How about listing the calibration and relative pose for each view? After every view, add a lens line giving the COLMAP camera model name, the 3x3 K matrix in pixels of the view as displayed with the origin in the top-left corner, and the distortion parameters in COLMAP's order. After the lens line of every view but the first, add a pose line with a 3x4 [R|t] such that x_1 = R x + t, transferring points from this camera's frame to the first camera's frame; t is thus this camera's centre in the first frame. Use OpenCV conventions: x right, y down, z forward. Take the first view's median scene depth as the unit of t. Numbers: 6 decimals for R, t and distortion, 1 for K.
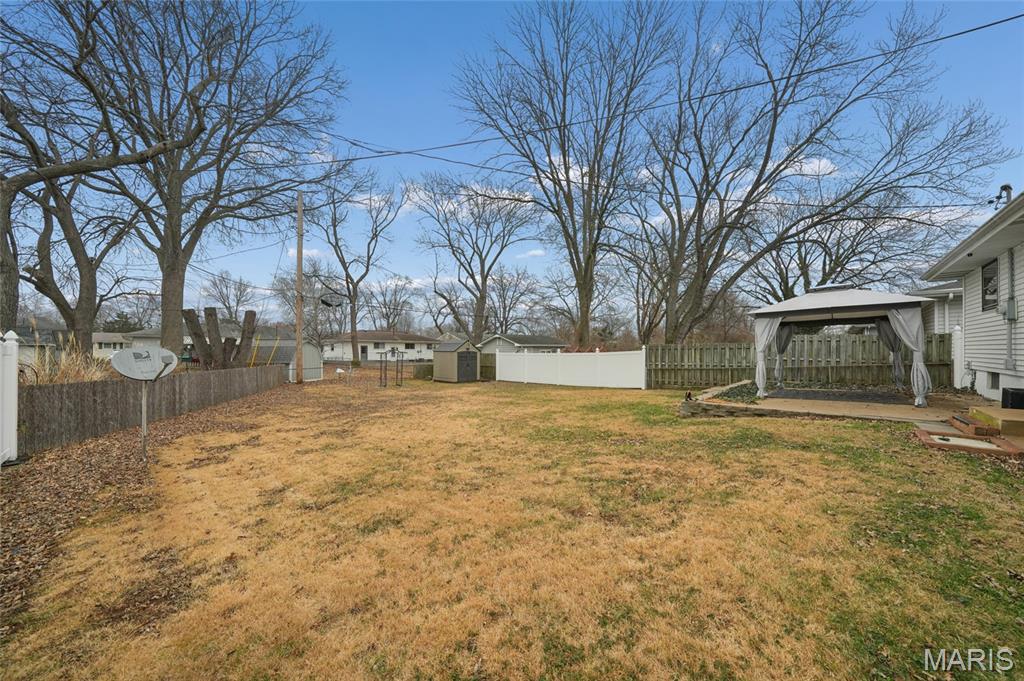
lens RADIAL K [[359.1, 0, 516.3], [0, 359.1, 344.9], [0, 0, 1]] dist [-0.001560, -0.000106]
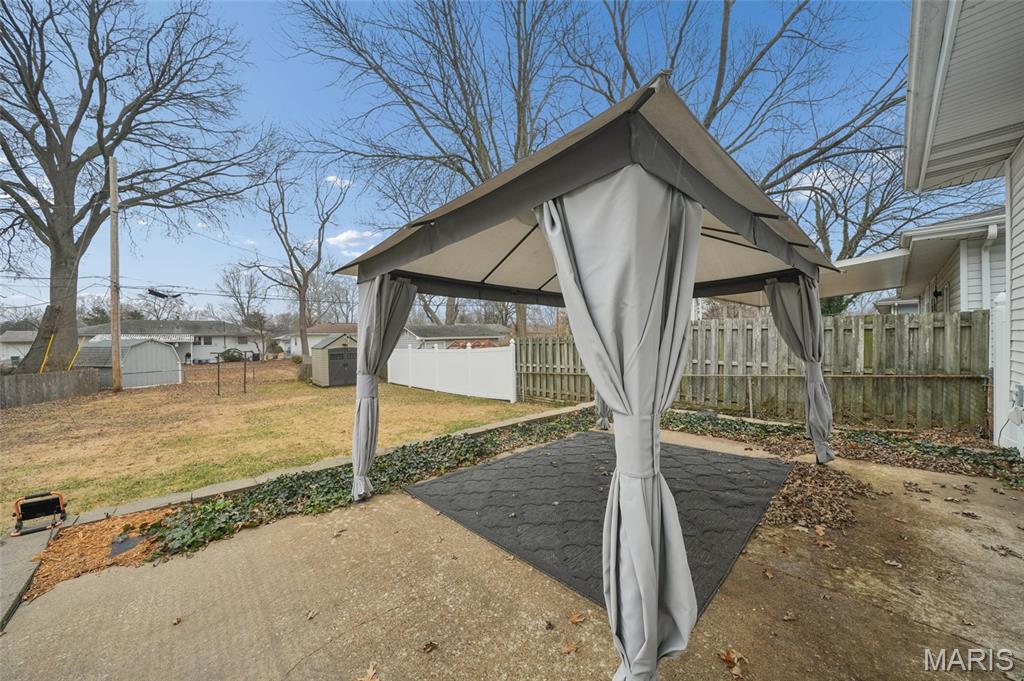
lens RADIAL K [[359.1, 0, 507.7], [0, 359.1, 338.8], [0, 0, 1]] dist [-0.001560, -0.000106]
pose [[0.995495, -0.011823, -0.094074, 0.440014], [0.012639, 0.999887, 0.008081, -0.004842], [0.093967, -0.009233, 0.995532, 0.332921]]
